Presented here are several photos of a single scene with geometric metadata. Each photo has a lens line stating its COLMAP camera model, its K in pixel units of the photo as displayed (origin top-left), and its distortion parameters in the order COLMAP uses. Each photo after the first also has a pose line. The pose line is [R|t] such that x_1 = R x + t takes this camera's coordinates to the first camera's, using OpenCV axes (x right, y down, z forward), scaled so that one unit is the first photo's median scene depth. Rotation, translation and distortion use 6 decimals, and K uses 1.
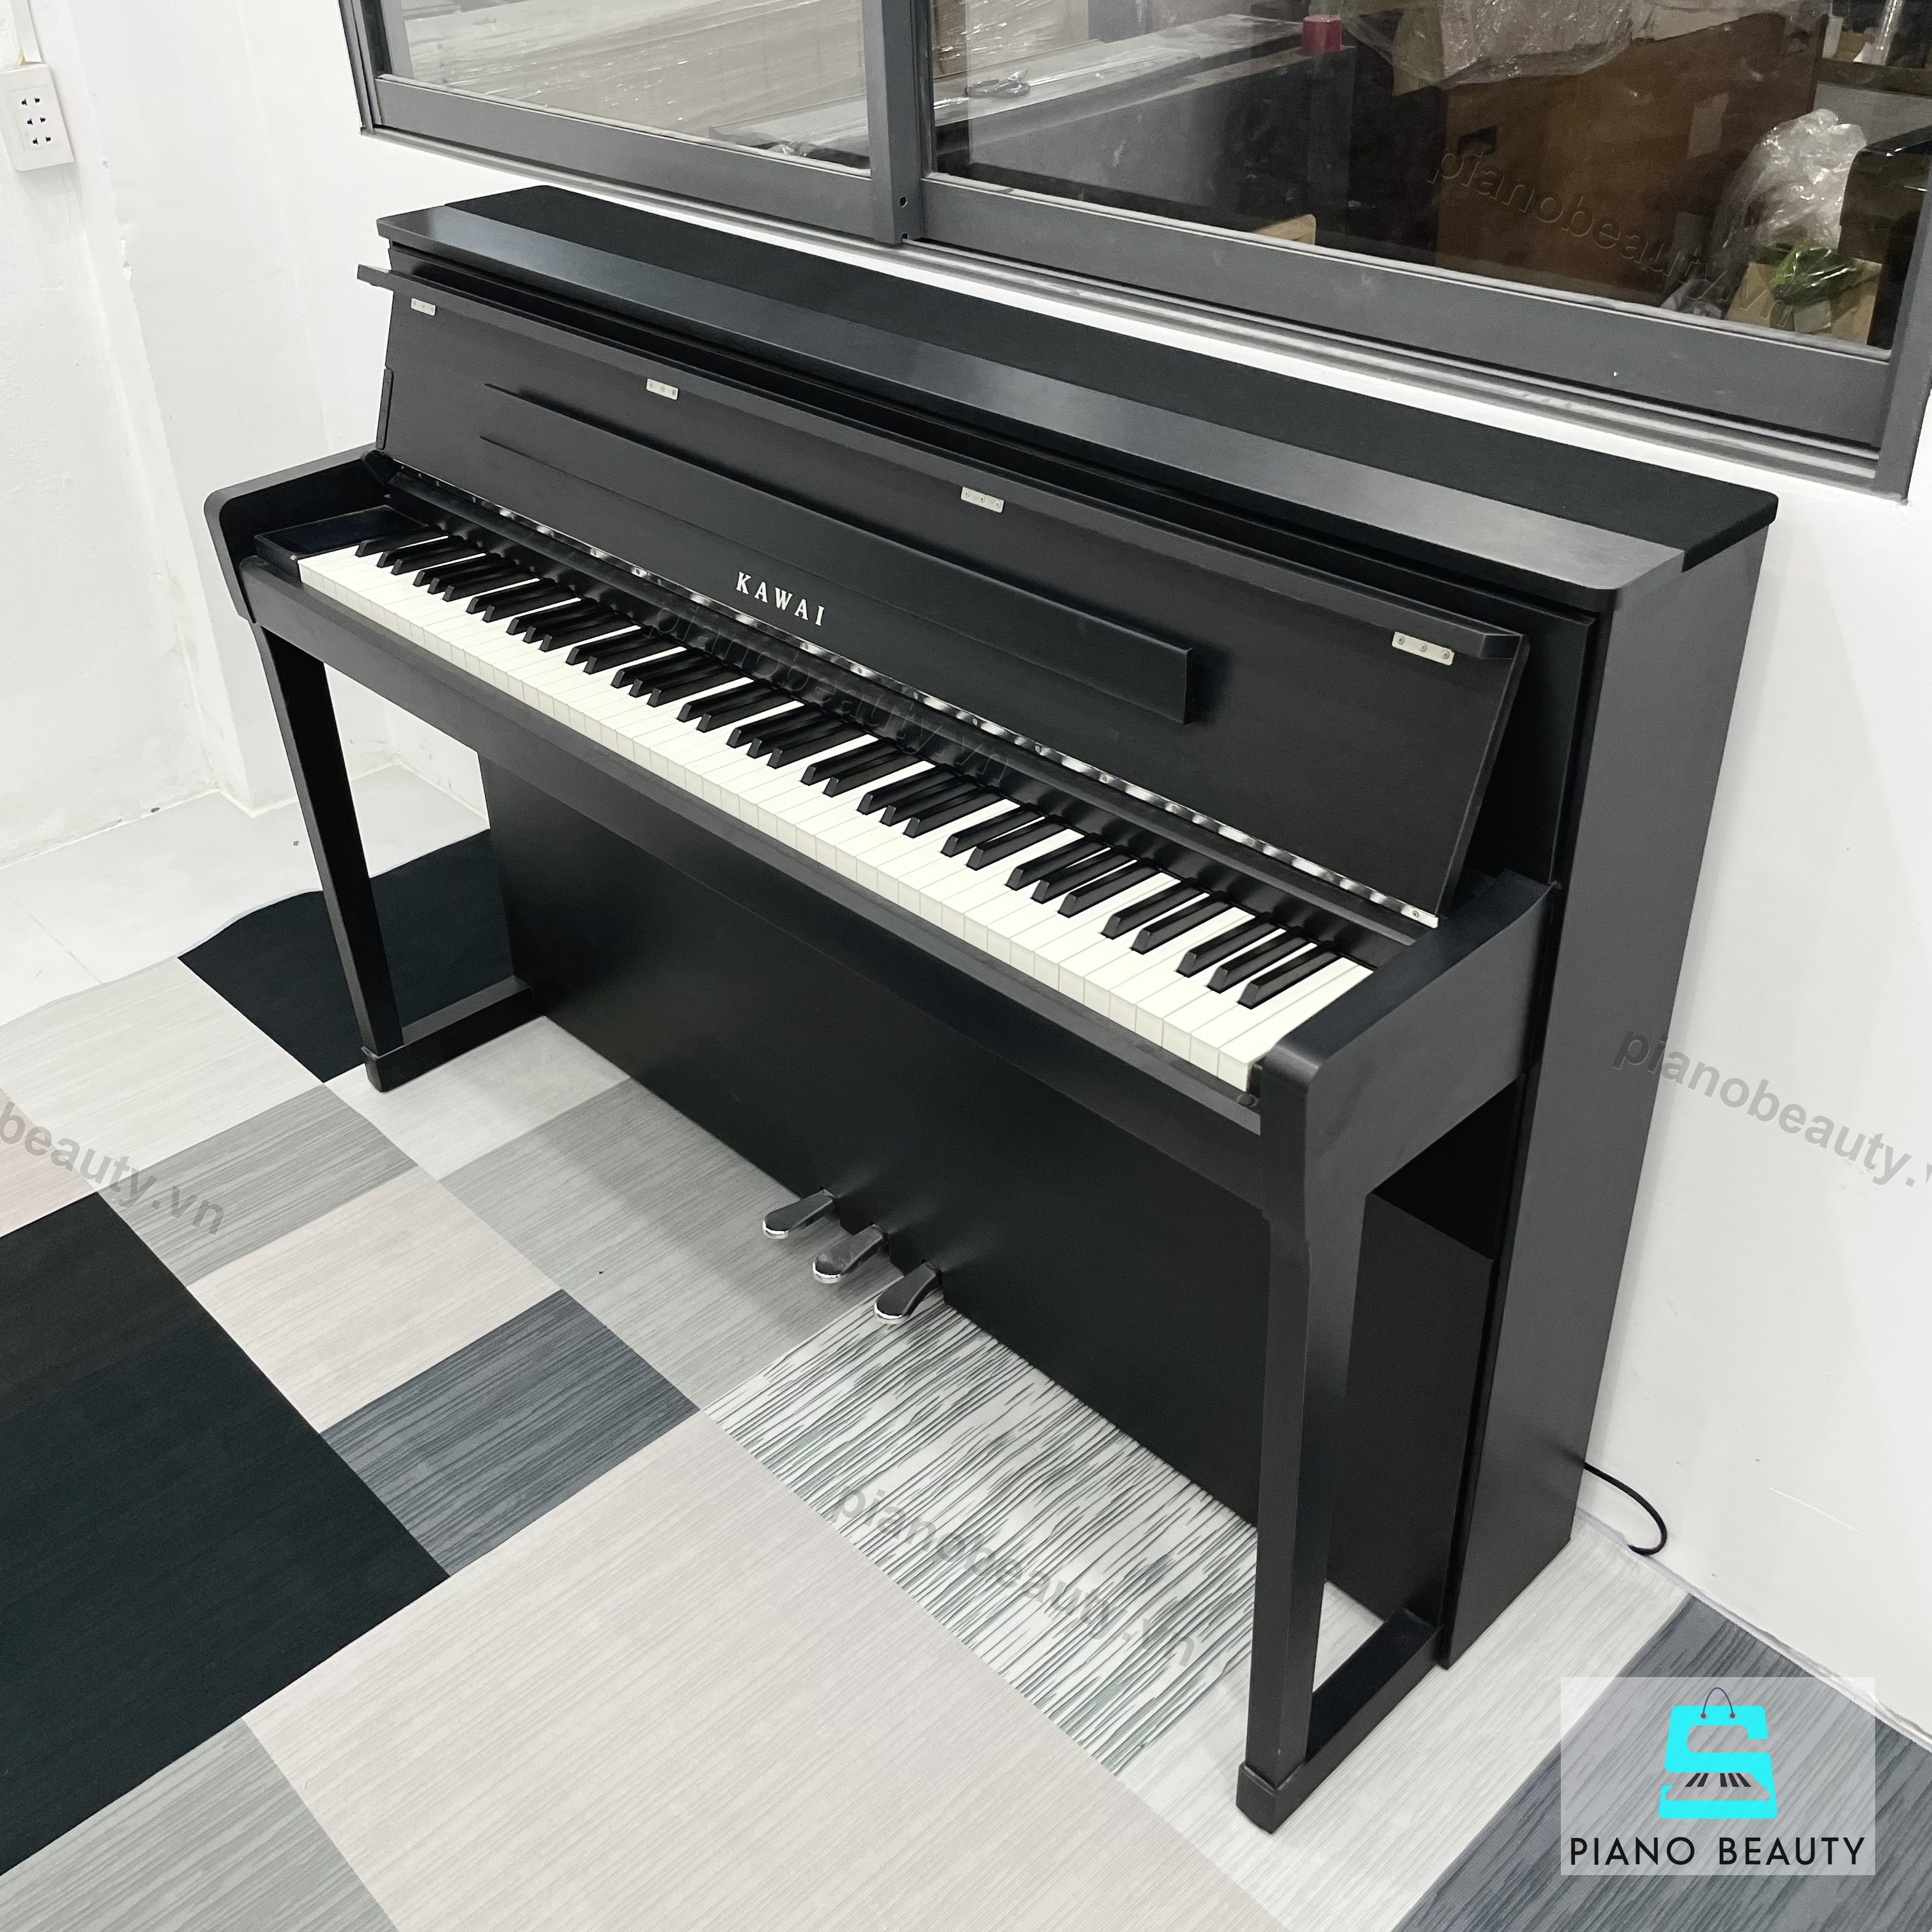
lens RADIAL K [[1977.8, 0, 1004.0], [0, 1977.8, 860.6], [0, 0, 1]] dist [0.027243, 0.000000]
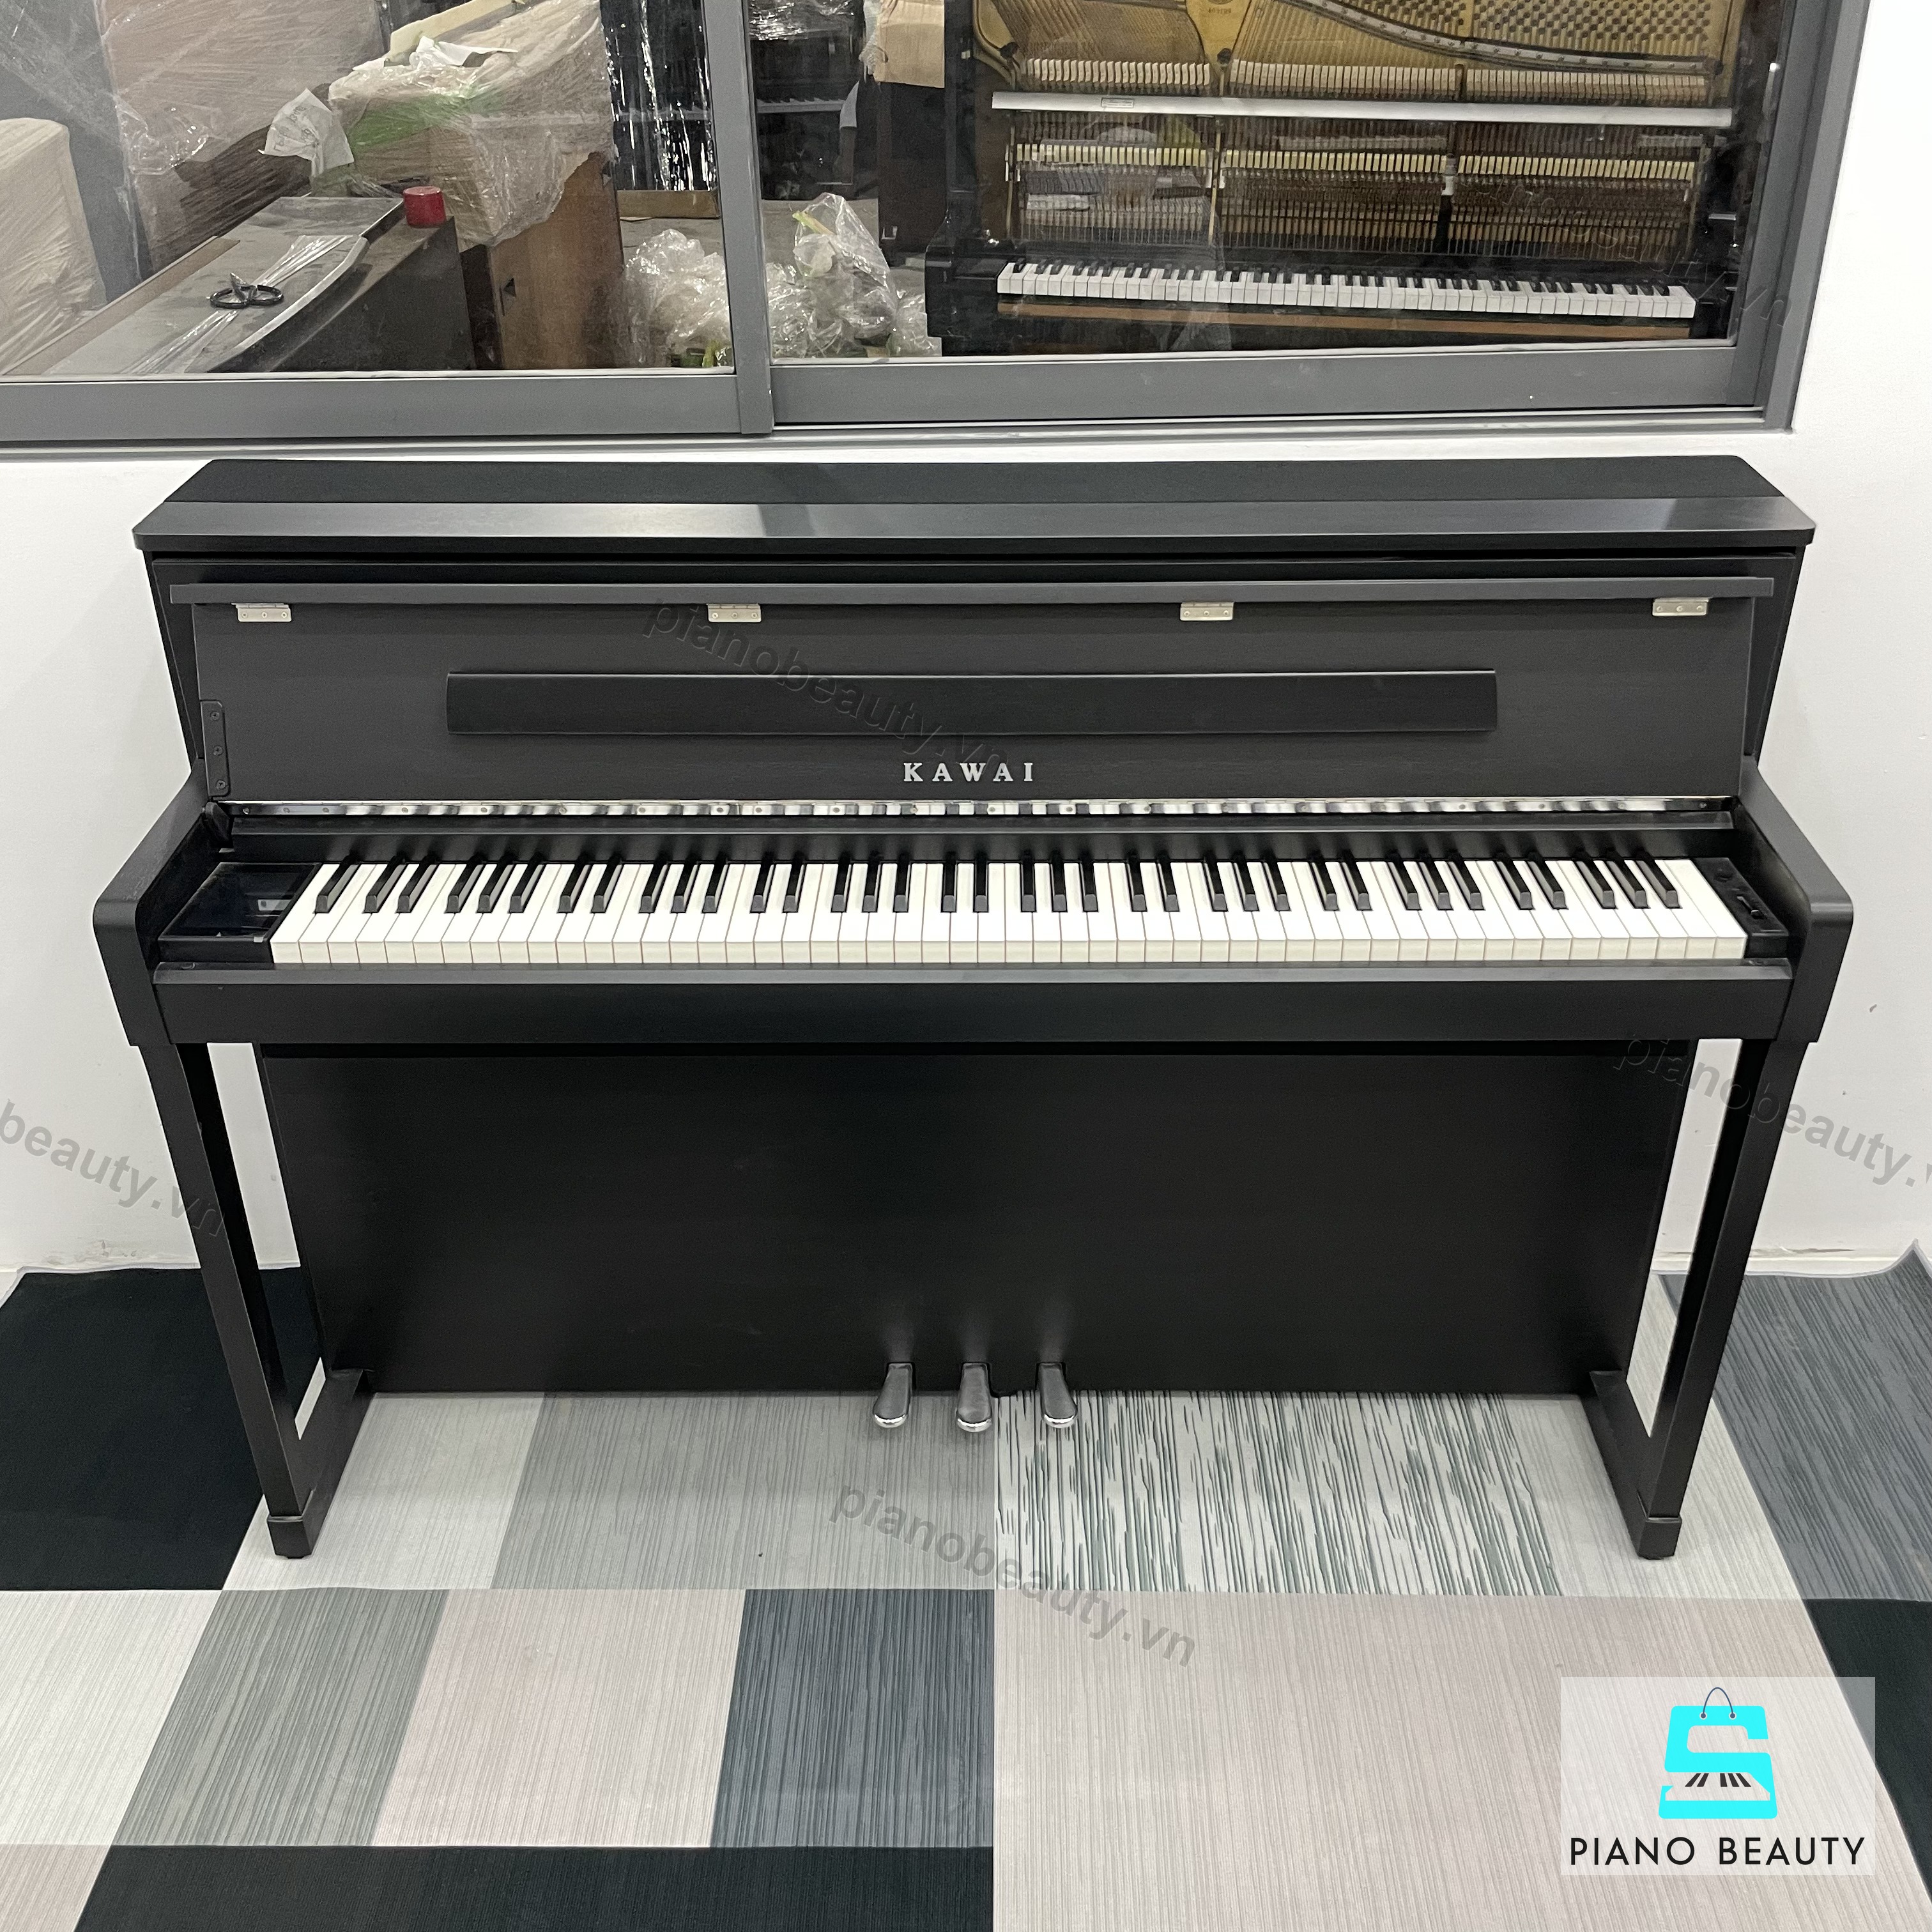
lens RADIAL K [[1977.8, 0, 982.8], [0, 1977.8, 925.6], [0, 0, 1]] dist [0.027243, 0.000000]
pose [[0.702925, -0.339550, 0.624982, -0.711722], [0.355634, 0.928753, 0.104602, -0.149305], [-0.615971, 0.148737, 0.773600, 0.194230]]
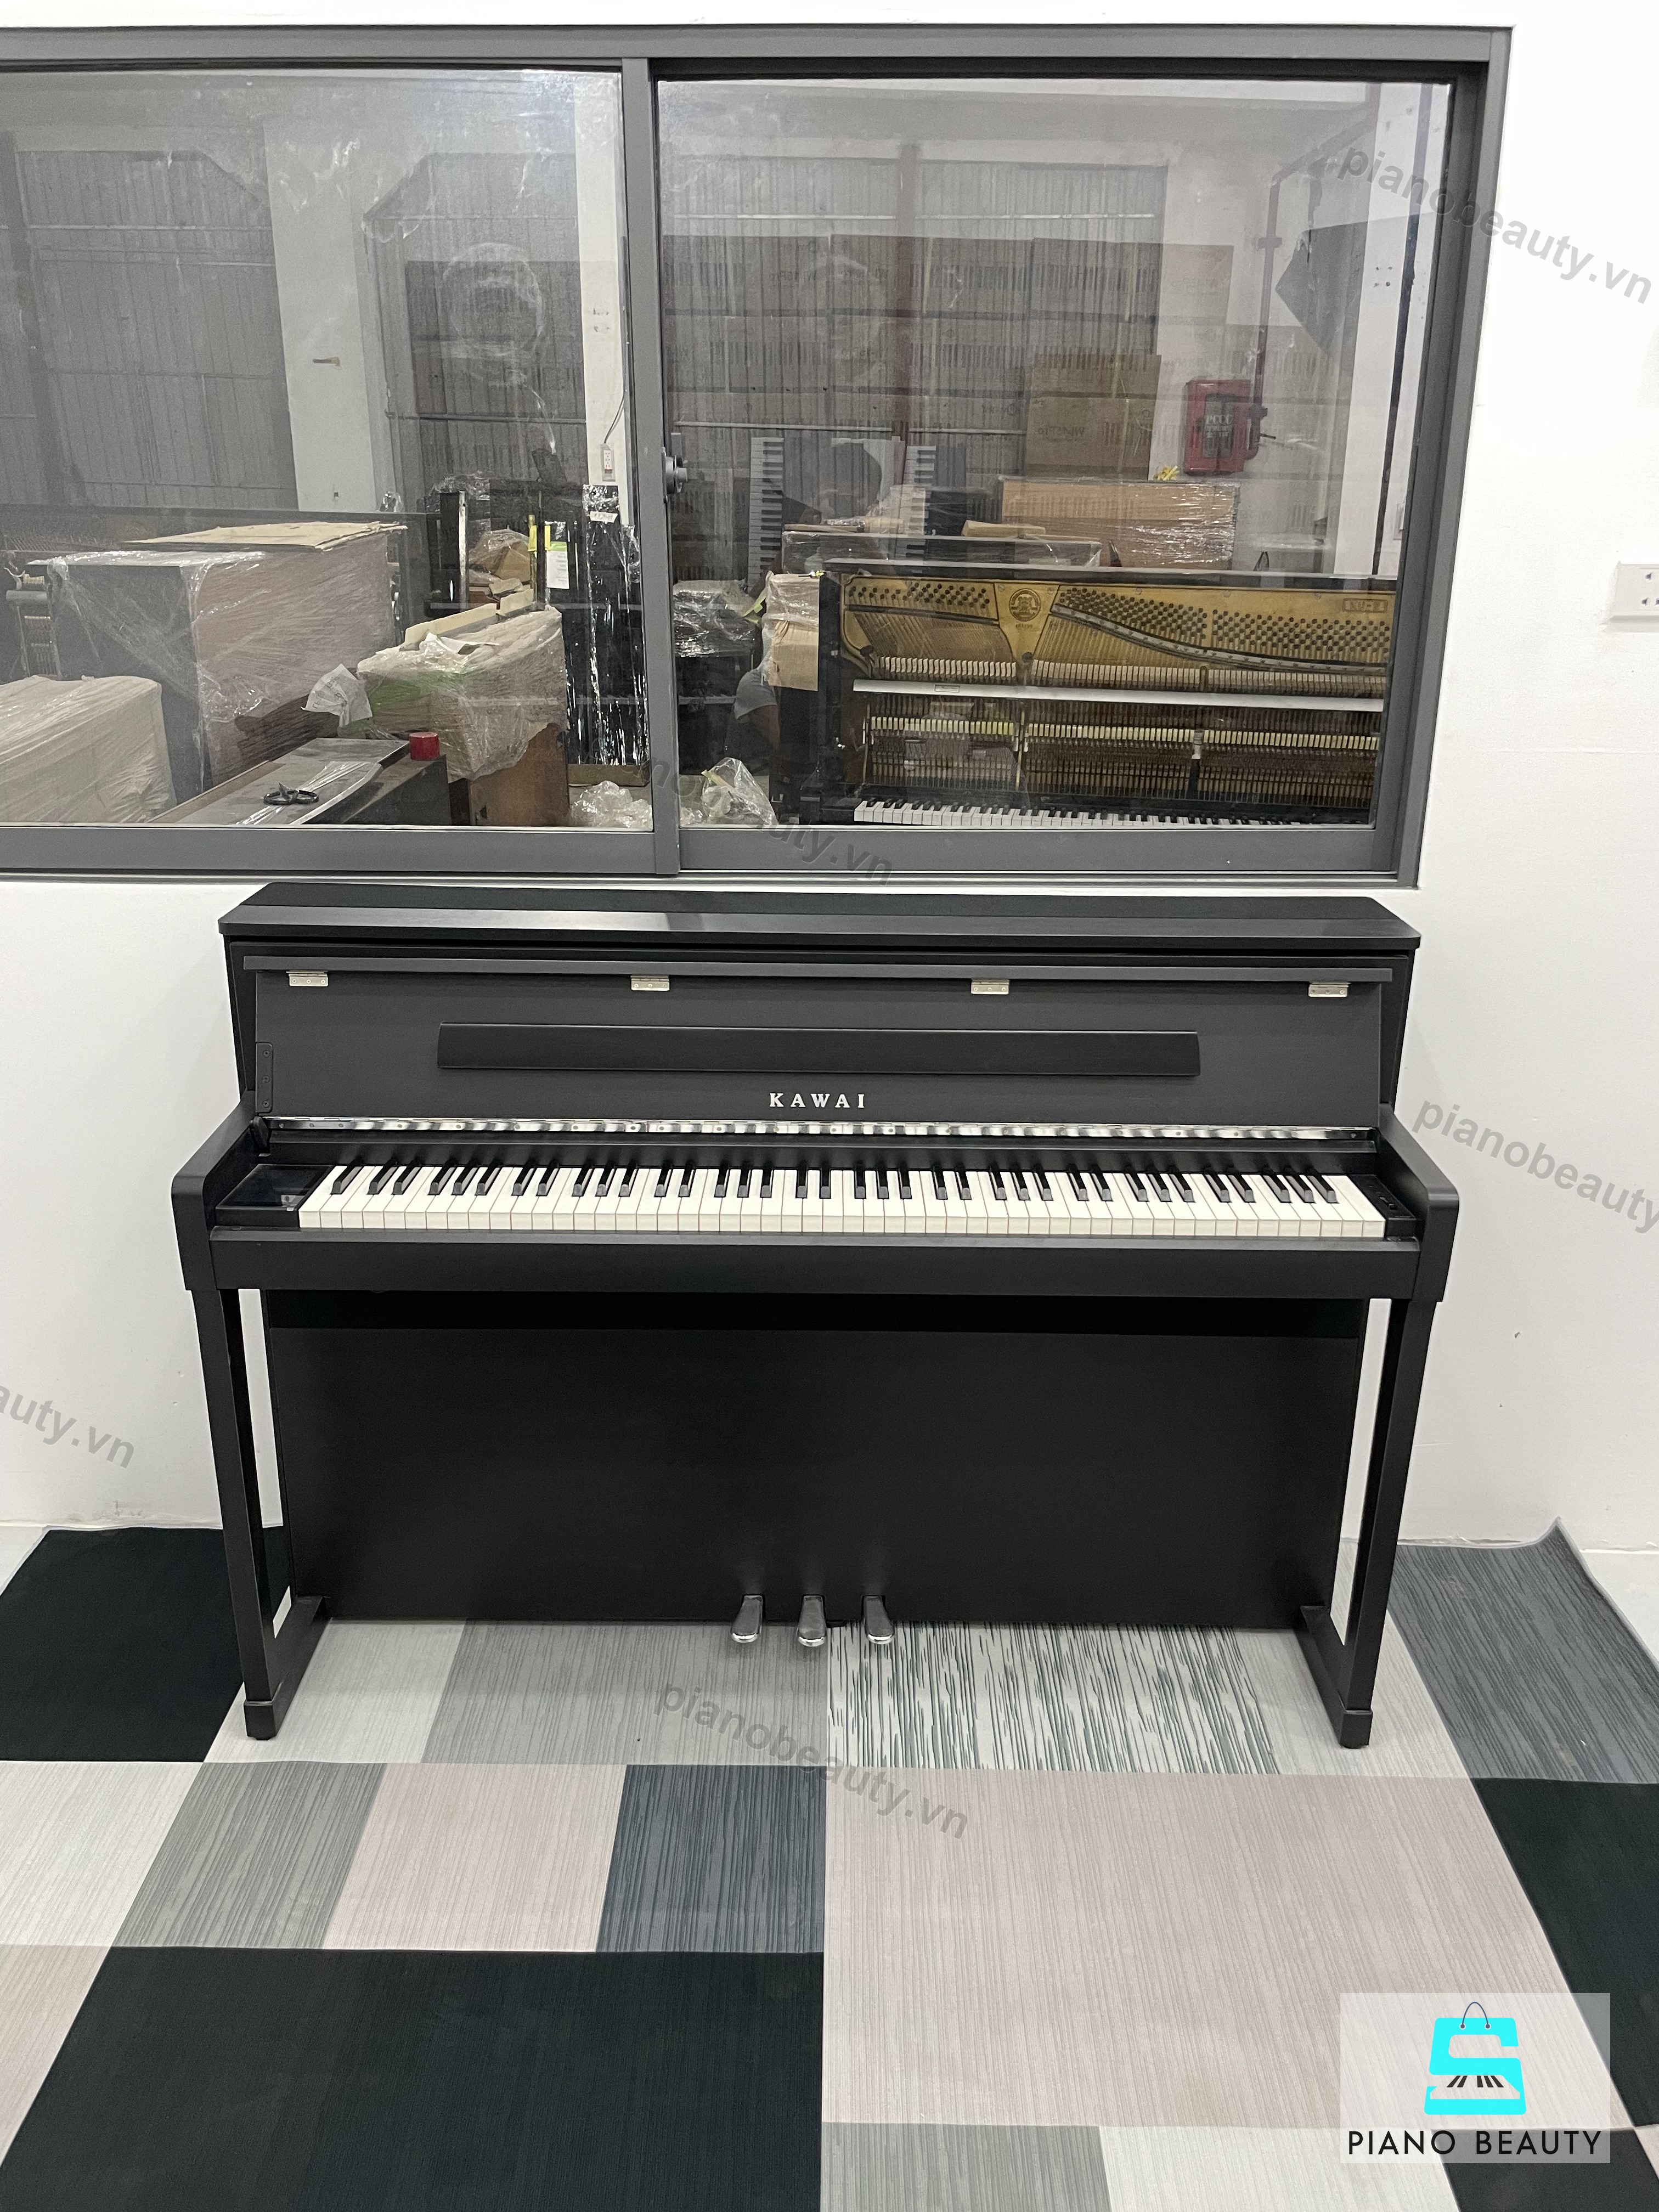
lens RADIAL K [[1689.1, 0, 885.2], [0, 1689.1, 1065.7], [0, 0, 1]] dist [0.062436, -0.090424]
pose [[0.693310, -0.200399, 0.692215, -0.830172], [0.342056, 0.936967, -0.071341, -0.048975], [-0.634286, 0.286238, 0.718156, 0.090379]]
